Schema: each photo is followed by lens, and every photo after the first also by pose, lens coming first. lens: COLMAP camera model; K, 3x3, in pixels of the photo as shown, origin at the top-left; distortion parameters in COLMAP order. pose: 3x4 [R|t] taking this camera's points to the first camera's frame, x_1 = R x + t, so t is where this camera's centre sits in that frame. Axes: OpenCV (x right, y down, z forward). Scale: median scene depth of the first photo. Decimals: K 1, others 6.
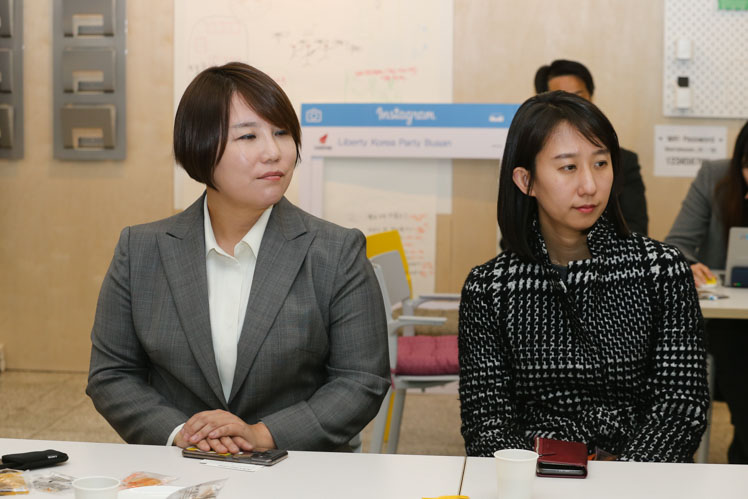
lens RADIAL K [[1594.1, 0, 374.0], [0, 1594.1, 249.5], [0, 0, 1]] dist [-0.294225, 0.122042]
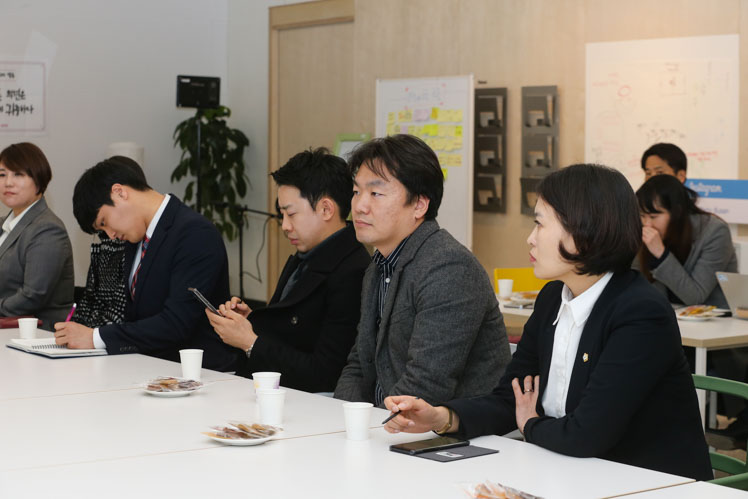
lens RADIAL K [[1594.1, 0, 374.0], [0, 1594.1, 249.5], [0, 0, 1]] dist [-0.294225, 0.122042]
pose [[0.670973, 0.046697, -0.740010, 0.772162], [-0.089137, 0.995857, -0.017980, 0.010446], [0.736105, 0.078026, 0.672355, -0.037601]]
